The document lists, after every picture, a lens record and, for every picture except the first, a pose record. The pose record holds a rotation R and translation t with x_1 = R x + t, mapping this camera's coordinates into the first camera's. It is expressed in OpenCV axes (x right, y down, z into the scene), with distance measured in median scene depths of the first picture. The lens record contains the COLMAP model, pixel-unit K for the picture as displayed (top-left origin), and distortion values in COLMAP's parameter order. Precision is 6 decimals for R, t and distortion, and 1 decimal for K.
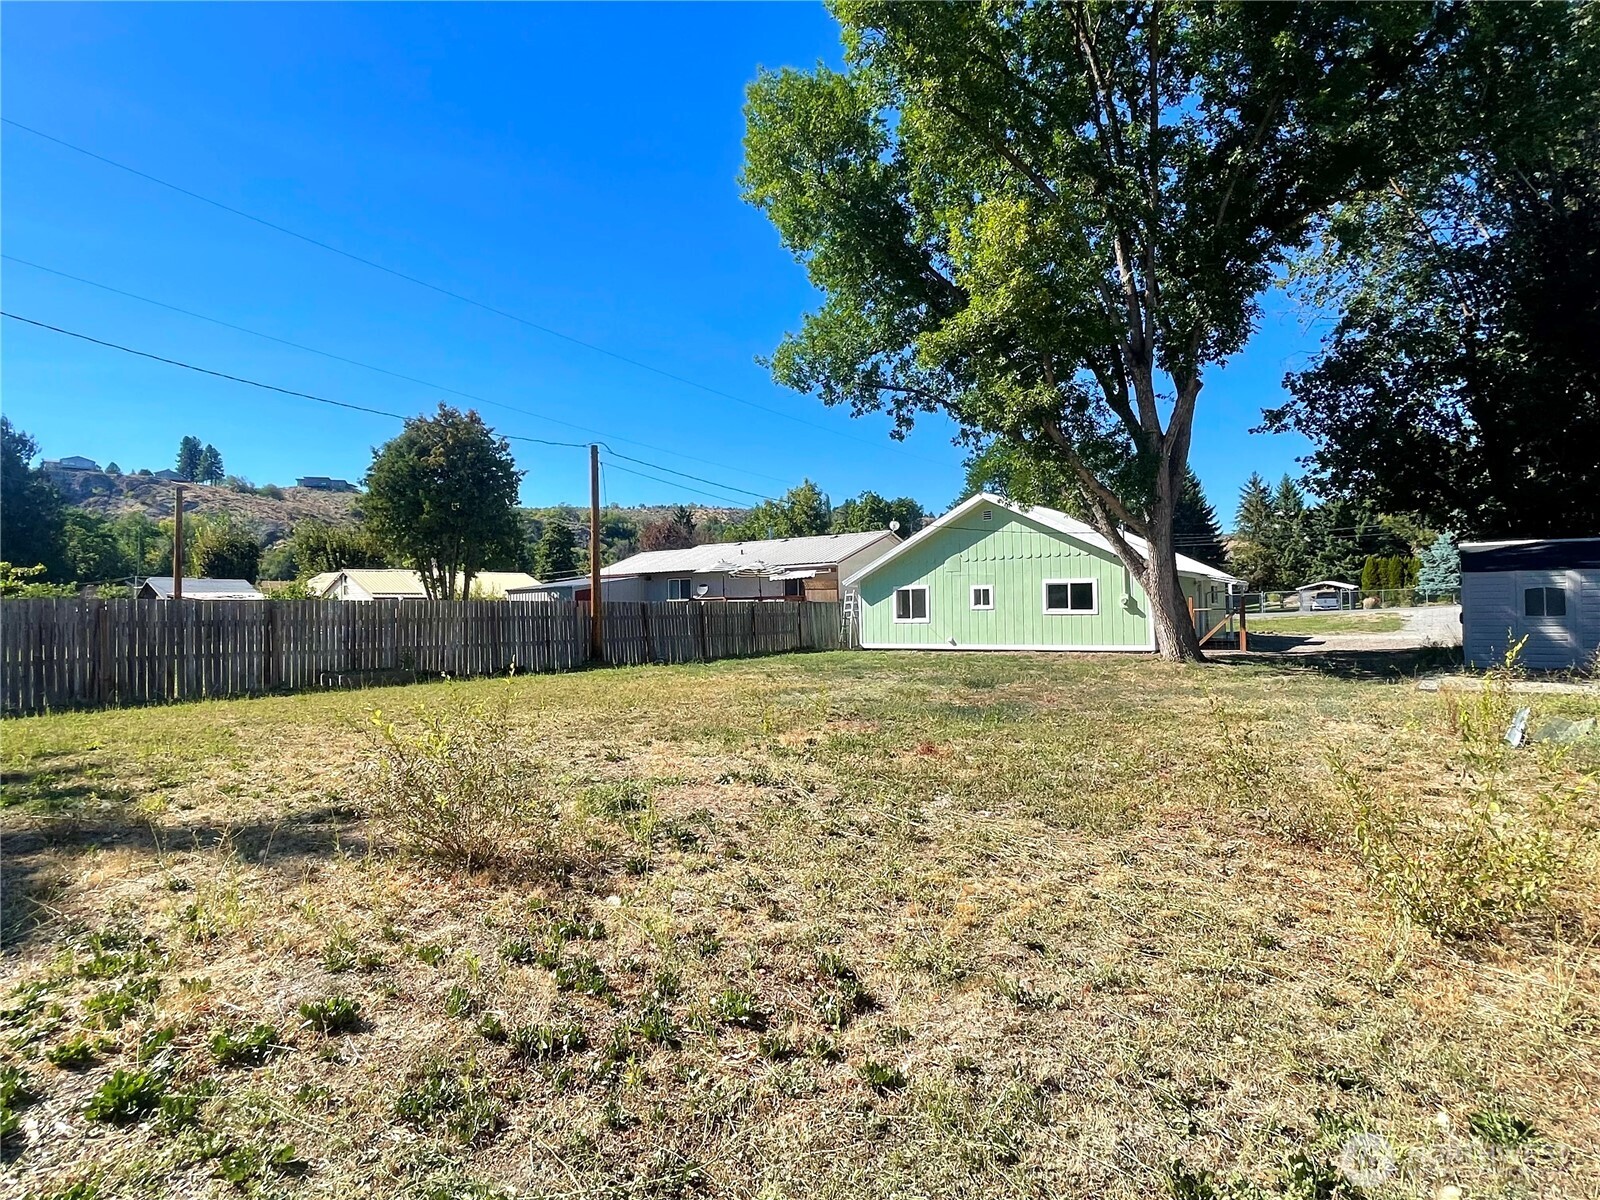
lens RADIAL K [[868.5, 0, 804.6], [0, 868.5, 596.0], [0, 0, 1]] dist [0.003463, -0.003143]
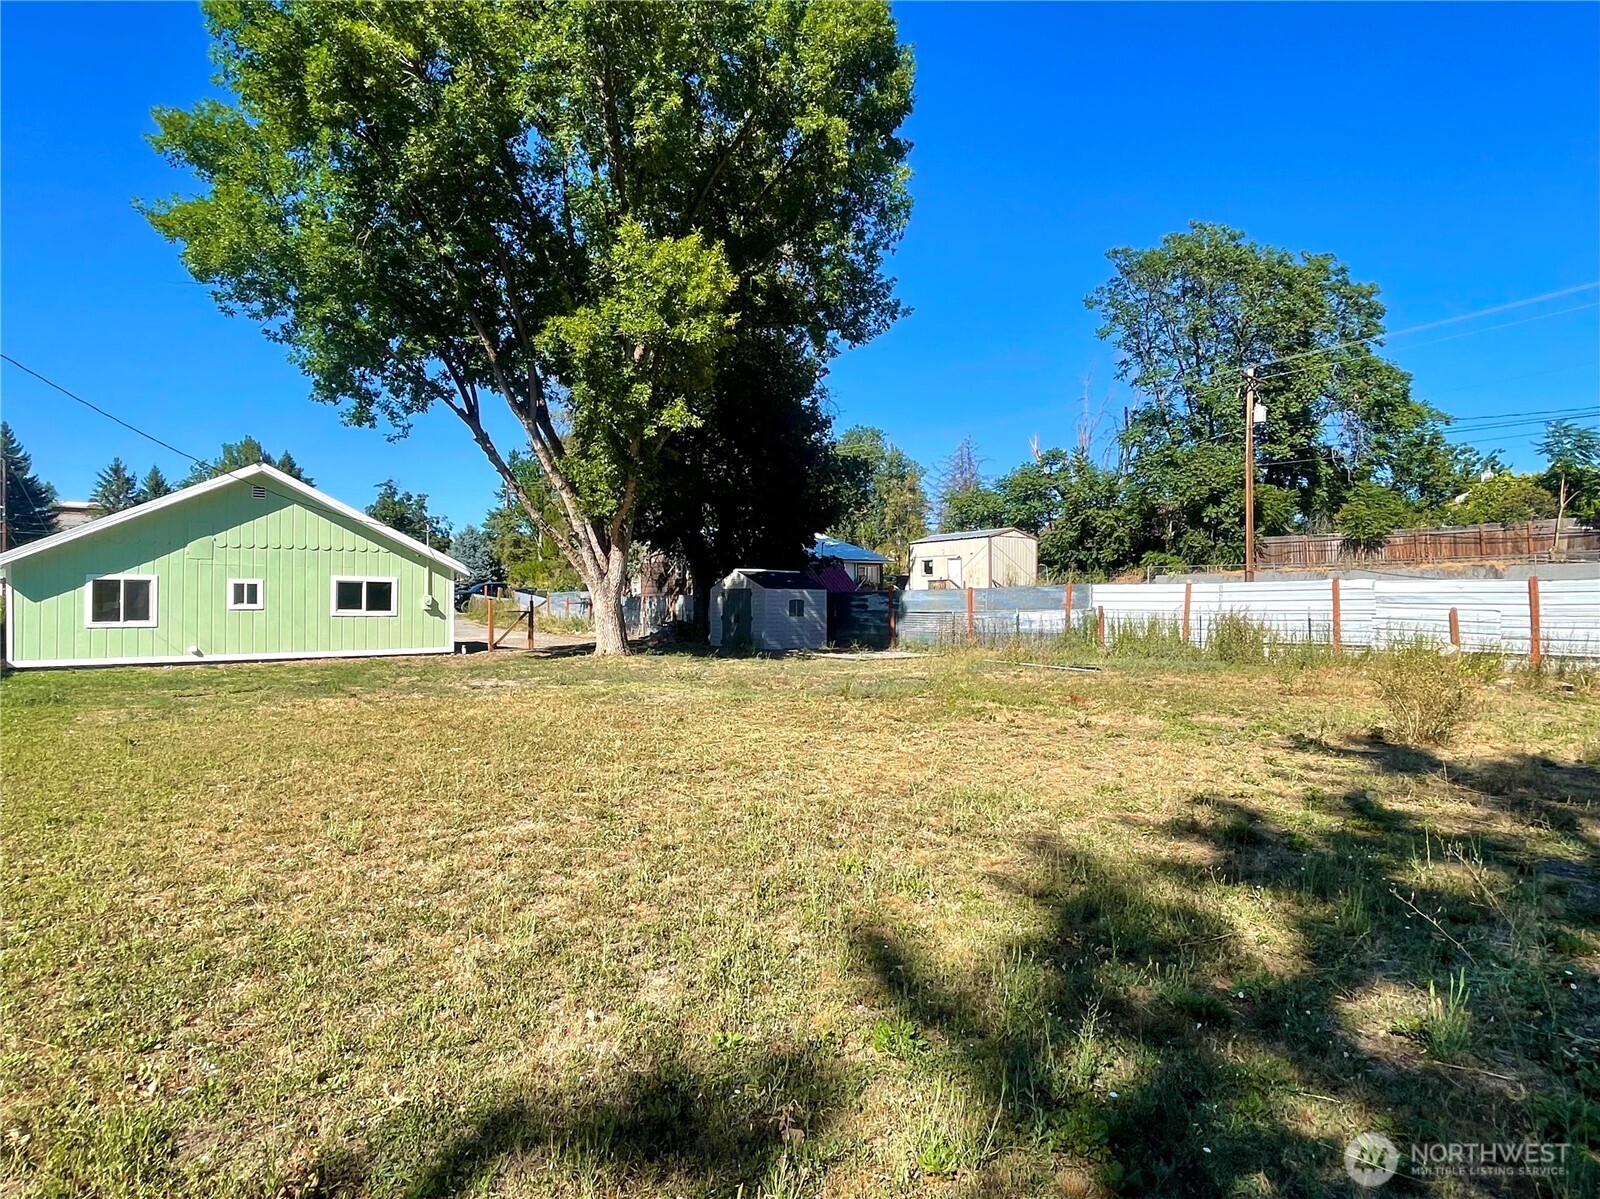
lens RADIAL K [[868.5, 0, 801.9], [0, 868.5, 599.7], [0, 0, 1]] dist [0.003463, -0.003143]
pose [[0.258576, 0.023662, 0.965701, -0.174344], [-0.018088, 0.999643, -0.019651, 0.005246], [-0.965822, -0.012386, 0.258912, 0.120264]]
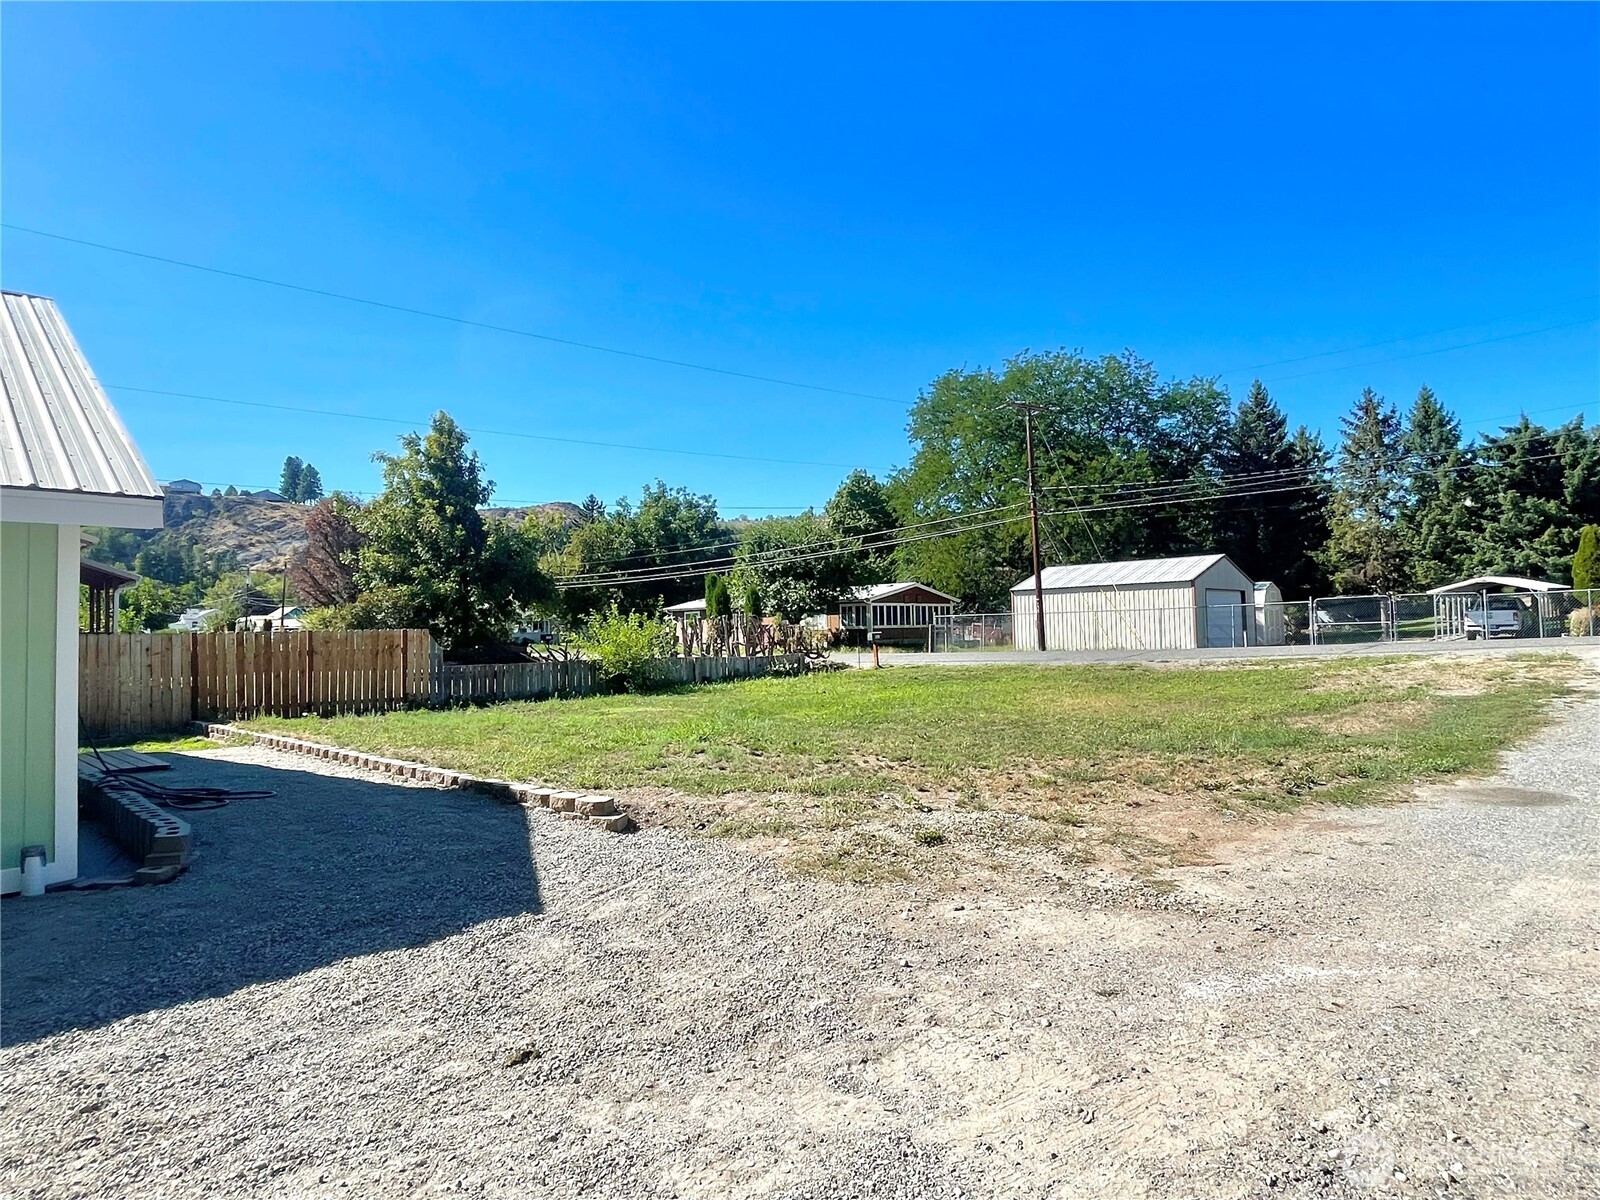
lens RADIAL K [[915.2, 0, 826.2], [0, 915.2, 589.3], [0, 0, 1]] dist [-0.002825, 0.012115]
pose [[0.987312, -0.012462, -0.158301, 0.305774], [0.008377, 0.999615, -0.026444, 0.001468], [0.158570, 0.024782, 0.987037, 0.415831]]
